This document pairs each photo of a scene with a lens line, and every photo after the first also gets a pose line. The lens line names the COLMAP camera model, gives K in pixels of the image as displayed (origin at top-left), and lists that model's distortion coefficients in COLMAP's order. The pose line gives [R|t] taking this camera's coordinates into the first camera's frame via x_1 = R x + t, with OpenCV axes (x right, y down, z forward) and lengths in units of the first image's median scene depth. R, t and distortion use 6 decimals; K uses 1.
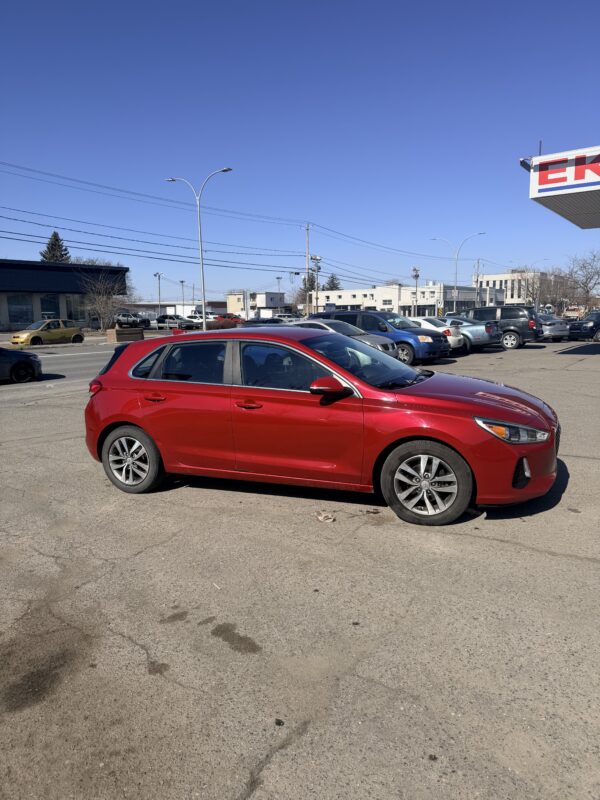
lens RADIAL K [[556.0, 0, 300.0], [0, 556.0, 400.0], [0, 0, 1]] dist [0.001813, -0.006263]
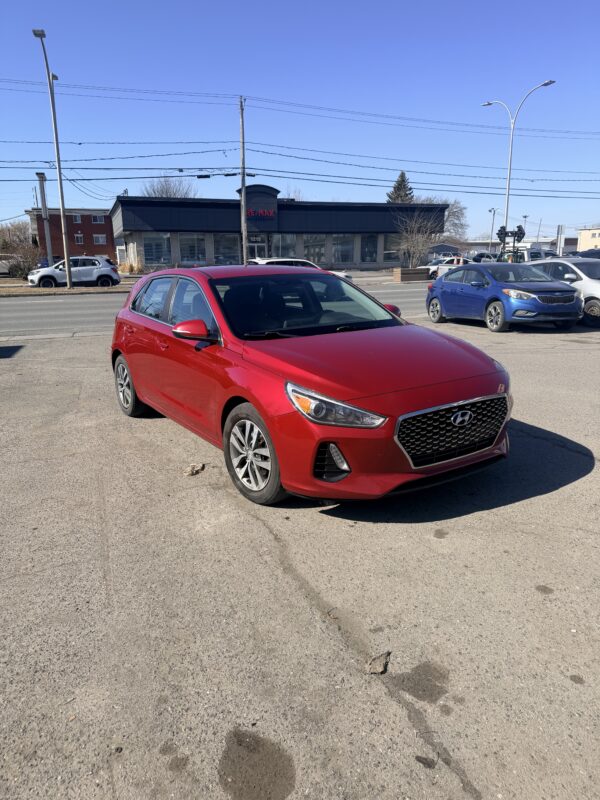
lens RADIAL K [[547.2, 0, 300.0], [0, 547.2, 400.0], [0, 0, 1]] dist [0.024205, -0.033985]
pose [[0.830157, 0.143010, -0.538876, 0.202345], [-0.083838, 0.987573, 0.132933, -0.013336], [0.551190, -0.065177, 0.831830, 0.097680]]
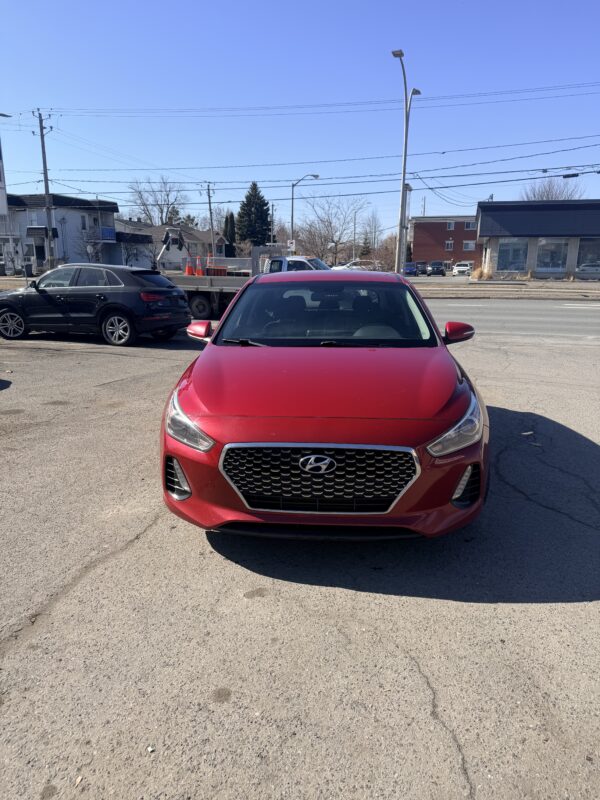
lens RADIAL K [[556.0, 0, 300.0], [0, 556.0, 400.0], [0, 0, 1]] dist [0.001813, -0.006263]
pose [[0.342357, 0.235422, -0.909598, 0.290218], [-0.151858, 0.969236, 0.193700, -0.034944], [0.927217, 0.071815, 0.367576, 0.238548]]
